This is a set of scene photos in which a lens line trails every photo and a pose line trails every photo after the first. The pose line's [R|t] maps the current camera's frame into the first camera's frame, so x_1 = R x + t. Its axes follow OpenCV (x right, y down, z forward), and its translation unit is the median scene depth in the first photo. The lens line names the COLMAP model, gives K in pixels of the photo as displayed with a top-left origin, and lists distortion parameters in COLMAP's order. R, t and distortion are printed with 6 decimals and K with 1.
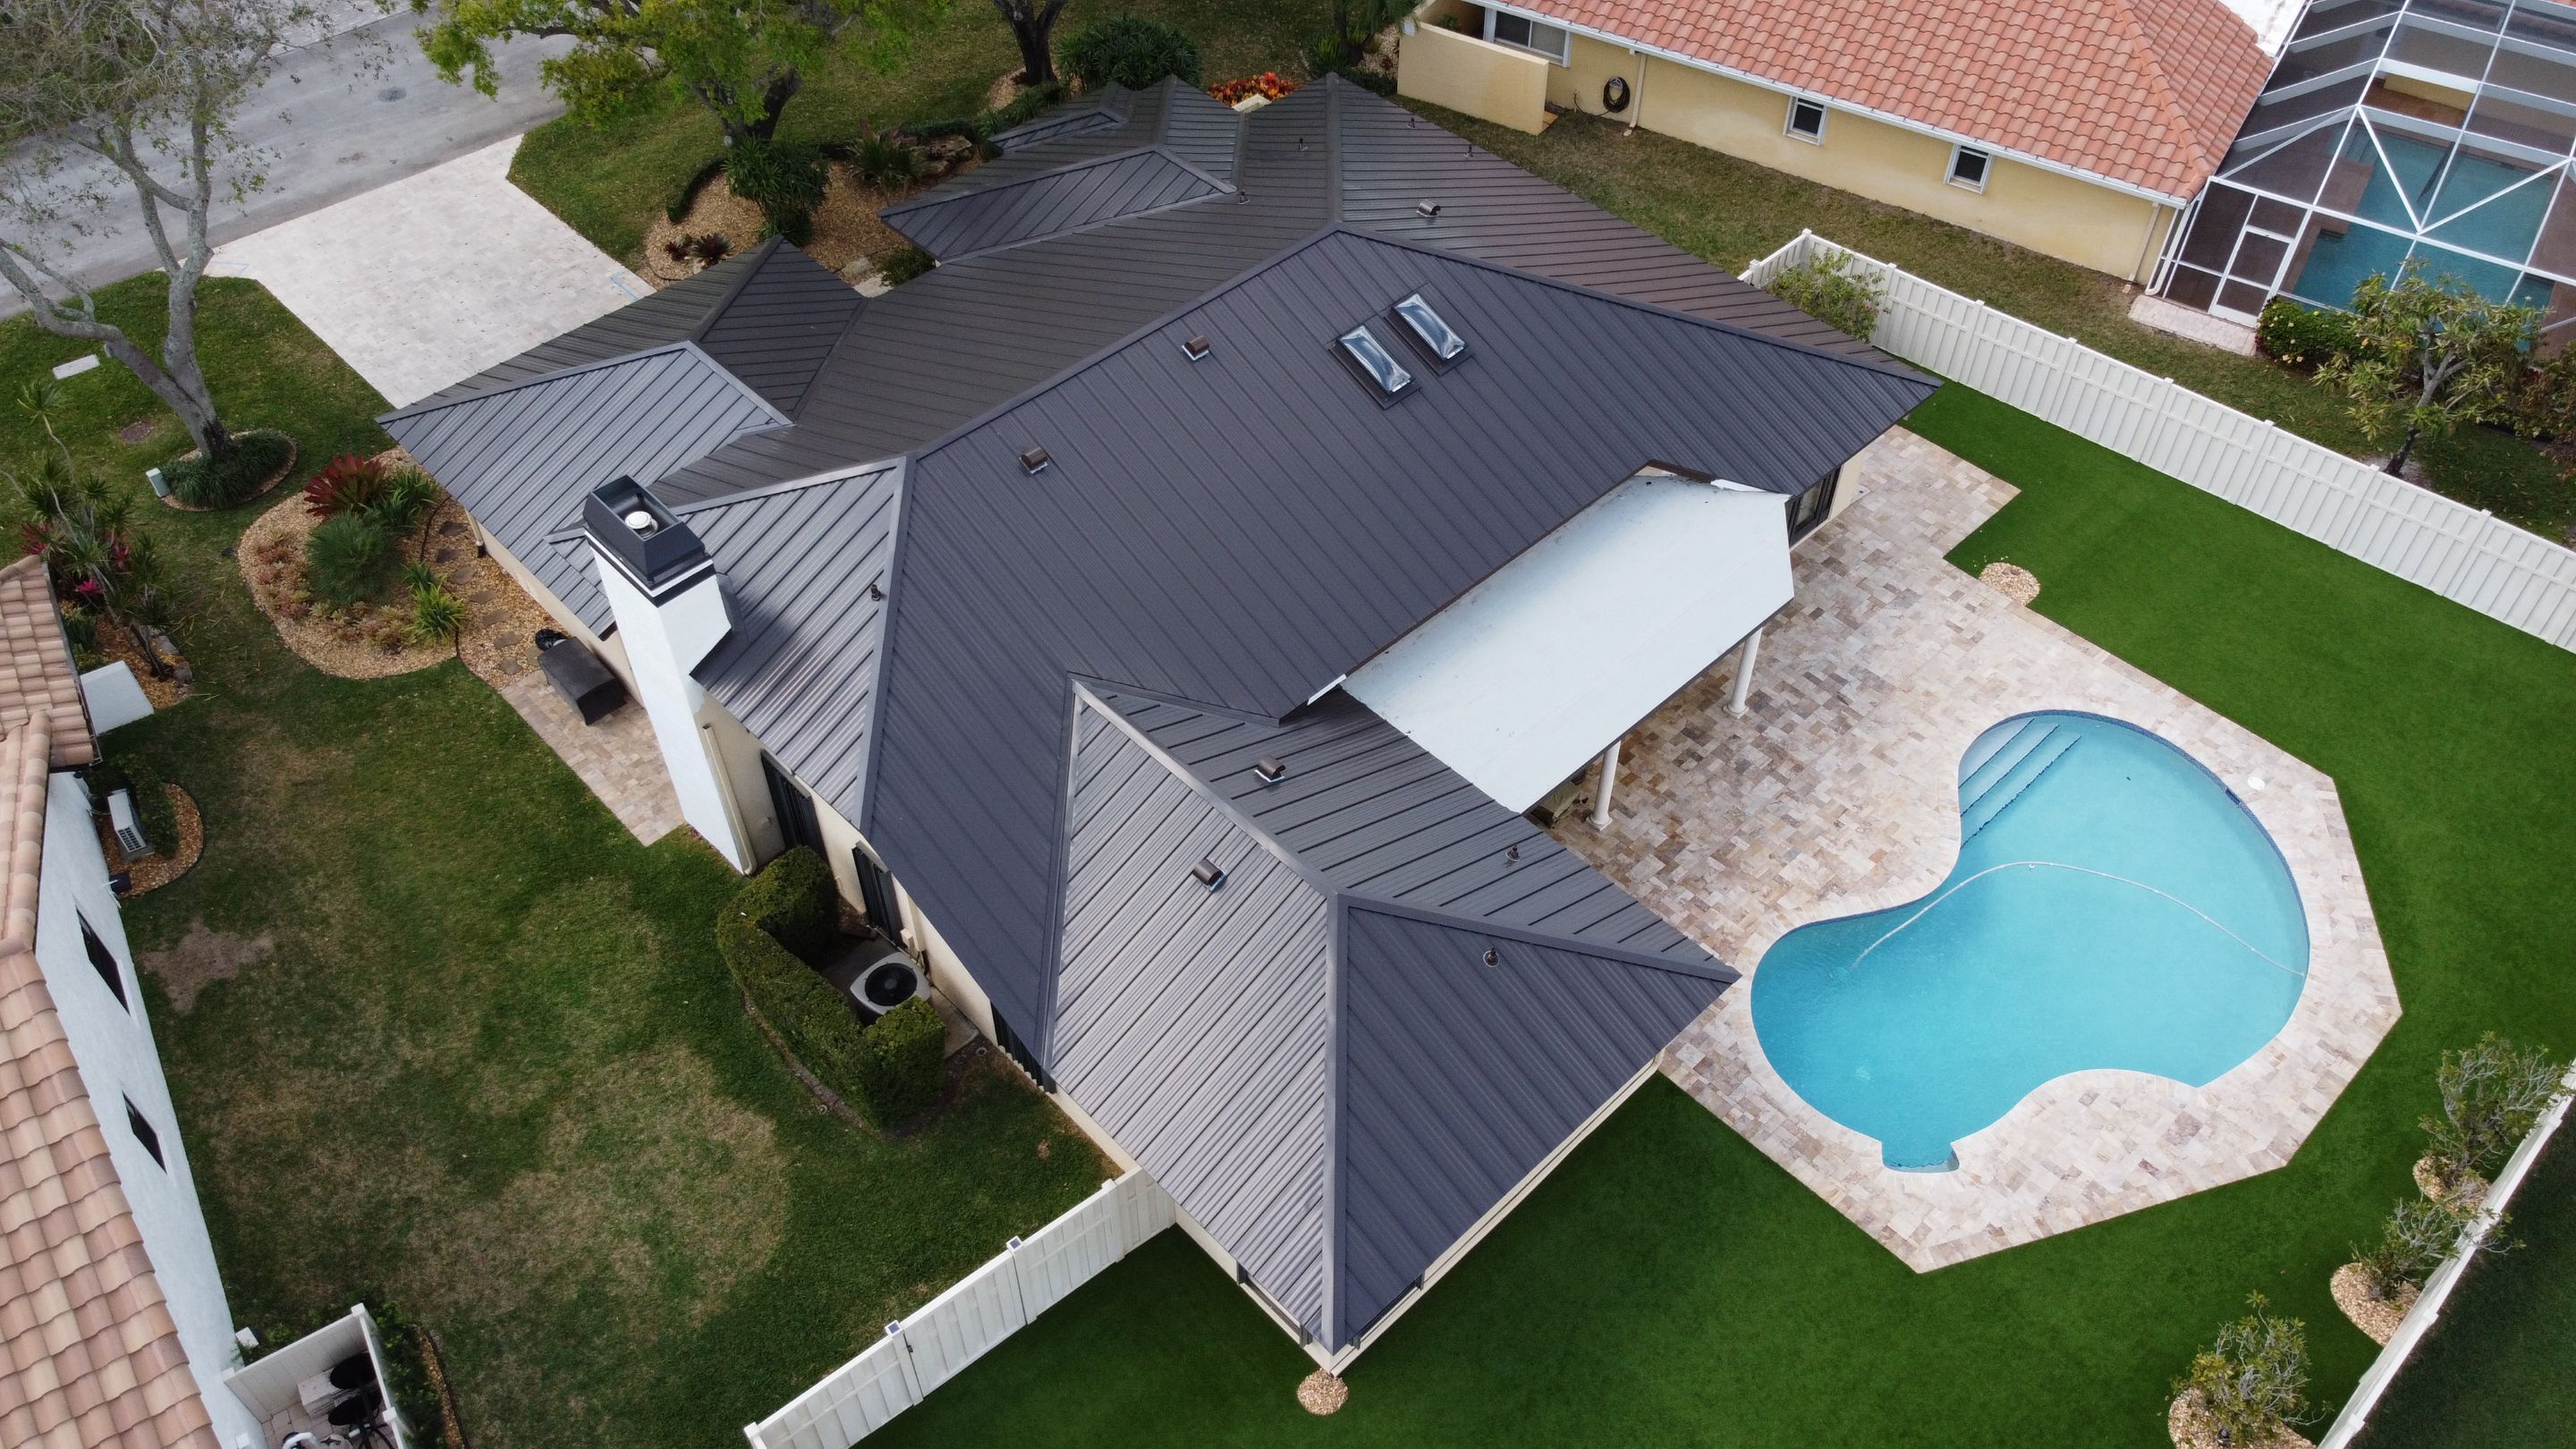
lens RADIAL K [[1951.1, 0, 1283.2], [0, 1951.1, 704.8], [0, 0, 1]] dist [0.004486, -0.004804]
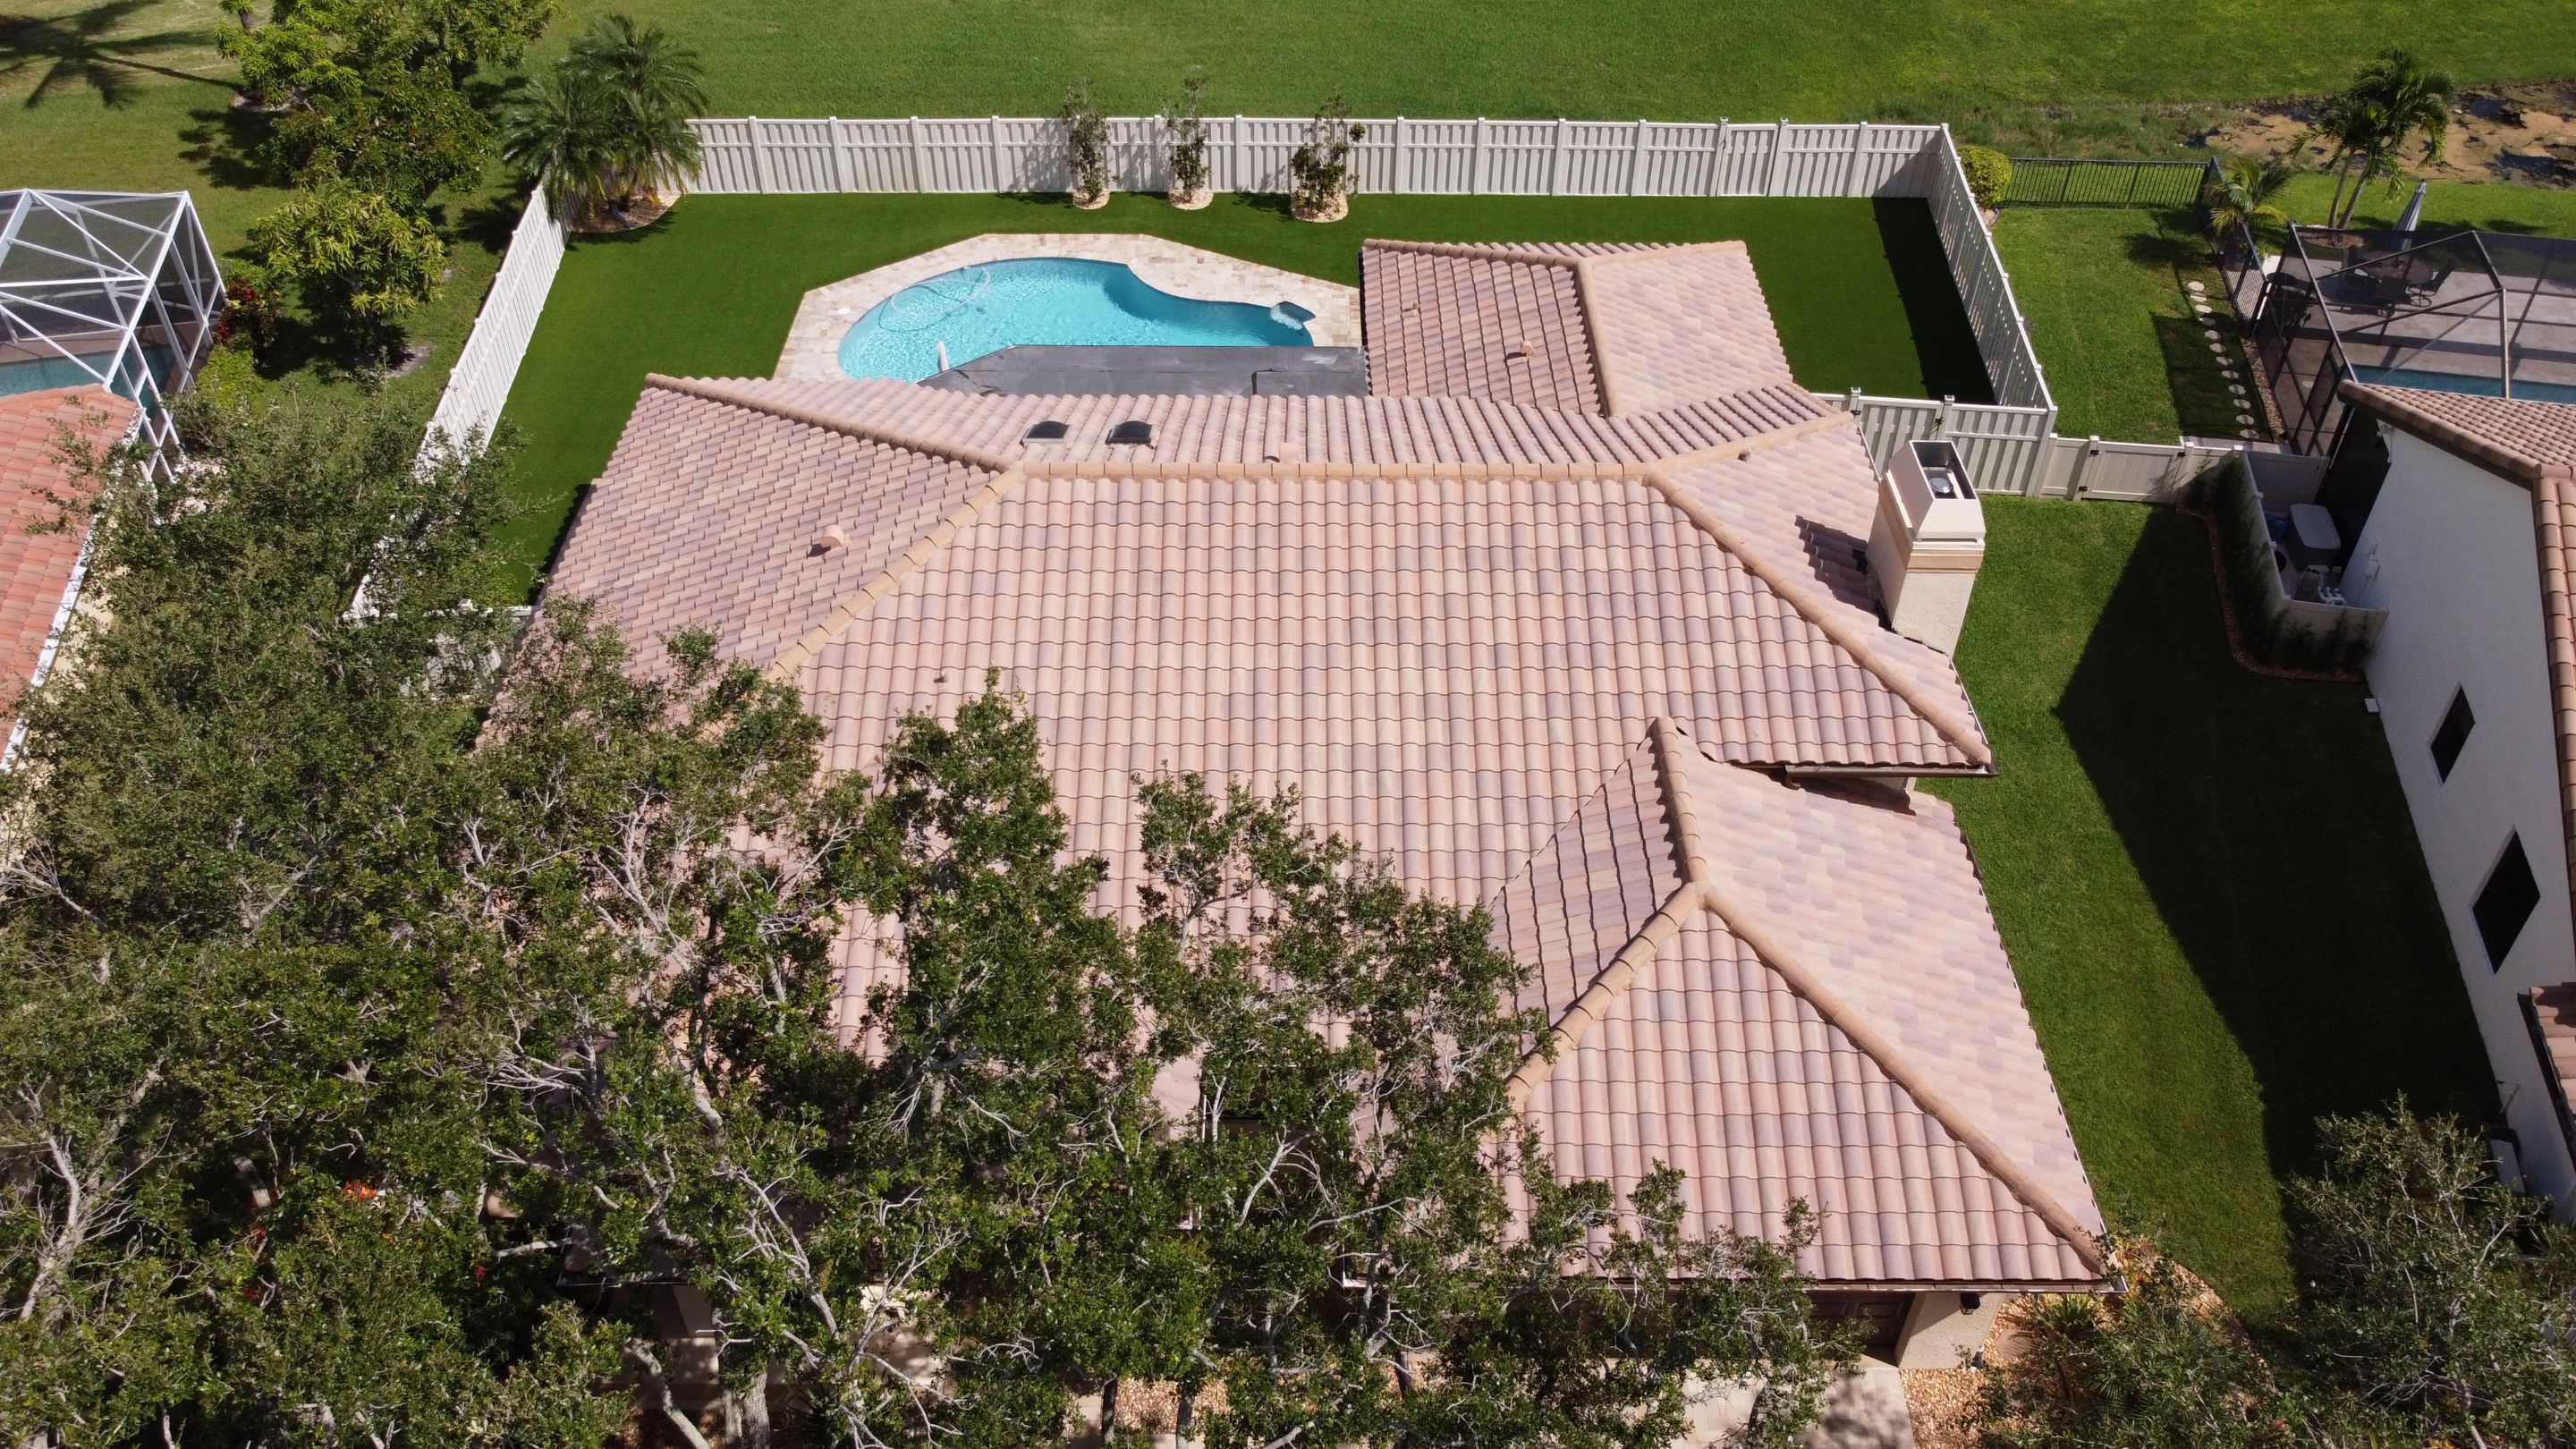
lens RADIAL K [[1951.2, 0, 1281.1], [0, 1951.2, 708.5], [0, 0, 1]] dist [0.005776, -0.003214]
pose [[-0.716457, -0.455895, 0.528062, -0.553096], [0.503952, 0.185207, 0.843642, -0.895831], [-0.482412, 0.870551, 0.097056, 0.970408]]
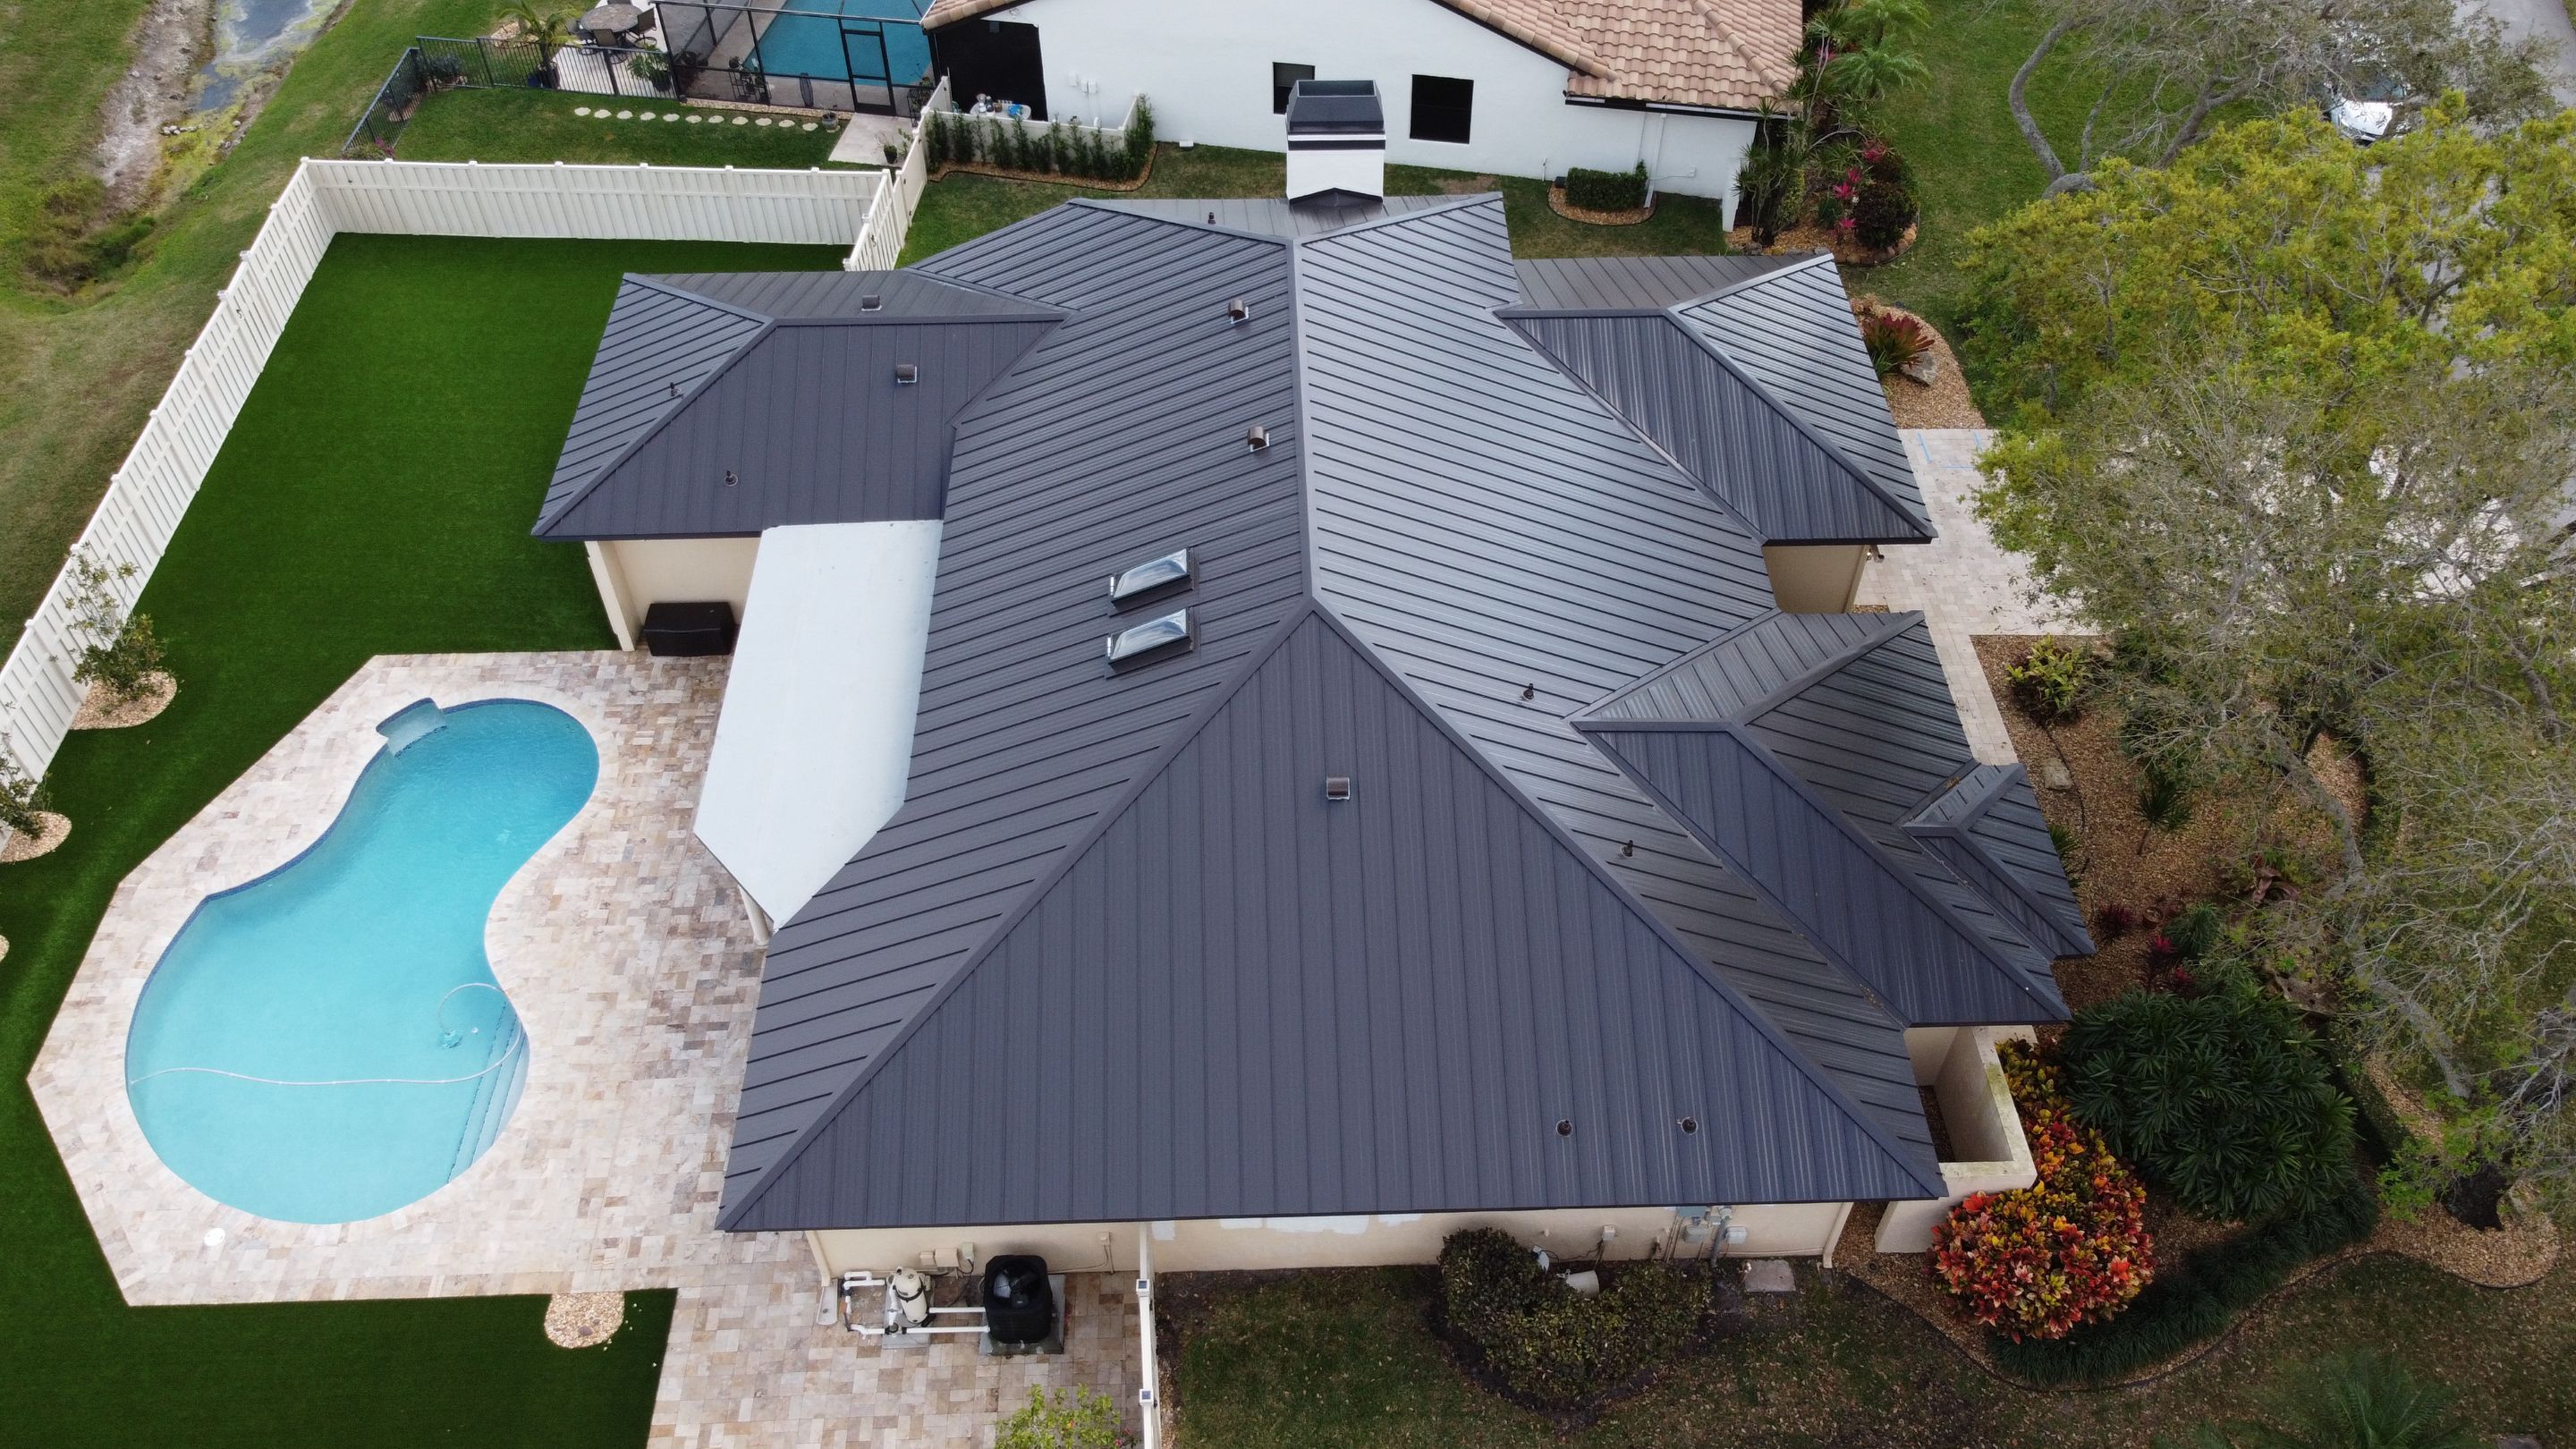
lens RADIAL K [[1951.2, 0, 1281.1], [0, 1951.2, 708.5], [0, 0, 1]] dist [0.005776, -0.003214]
pose [[-0.674203, 0.541014, -0.502746, 0.492296], [-0.533571, 0.113850, 0.838057, -0.955223], [0.510638, 0.833272, 0.211912, 0.871923]]
